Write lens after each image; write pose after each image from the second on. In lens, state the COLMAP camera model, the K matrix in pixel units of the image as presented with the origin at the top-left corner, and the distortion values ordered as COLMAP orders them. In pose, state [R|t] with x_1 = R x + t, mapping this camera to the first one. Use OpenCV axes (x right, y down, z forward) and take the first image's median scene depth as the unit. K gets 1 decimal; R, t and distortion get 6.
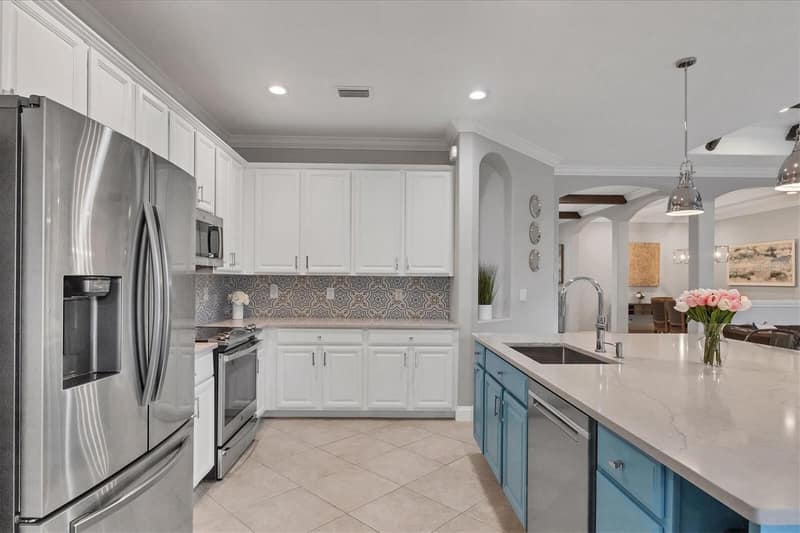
lens RADIAL K [[434.1, 0, 398.0], [0, 434.1, 282.2], [0, 0, 1]] dist [-0.009762, -0.000007]
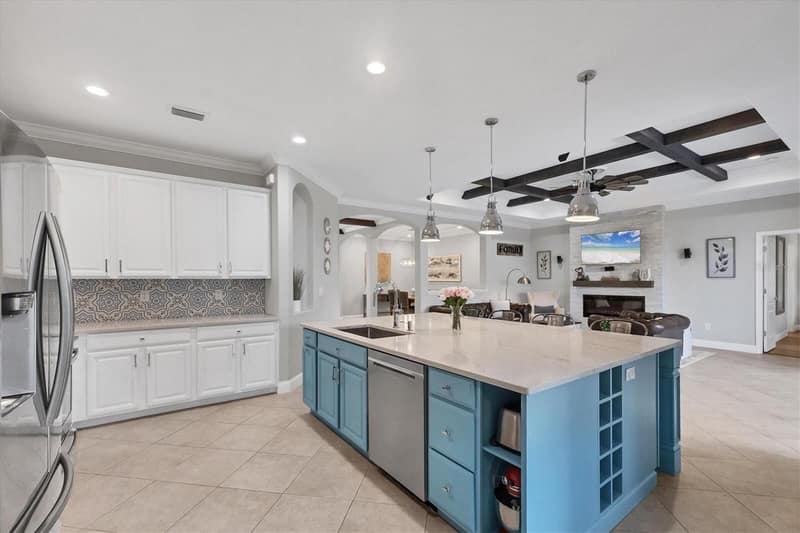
lens RADIAL K [[346.4, 0, 396.8], [0, 346.4, 279.9], [0, 0, 1]] dist [0.001827, 0.000247]
pose [[0.829155, -0.011816, 0.558893, -0.128968], [0.011324, 0.999926, 0.004340, -0.010080], [-0.558903, 0.002730, 0.829228, -0.022690]]
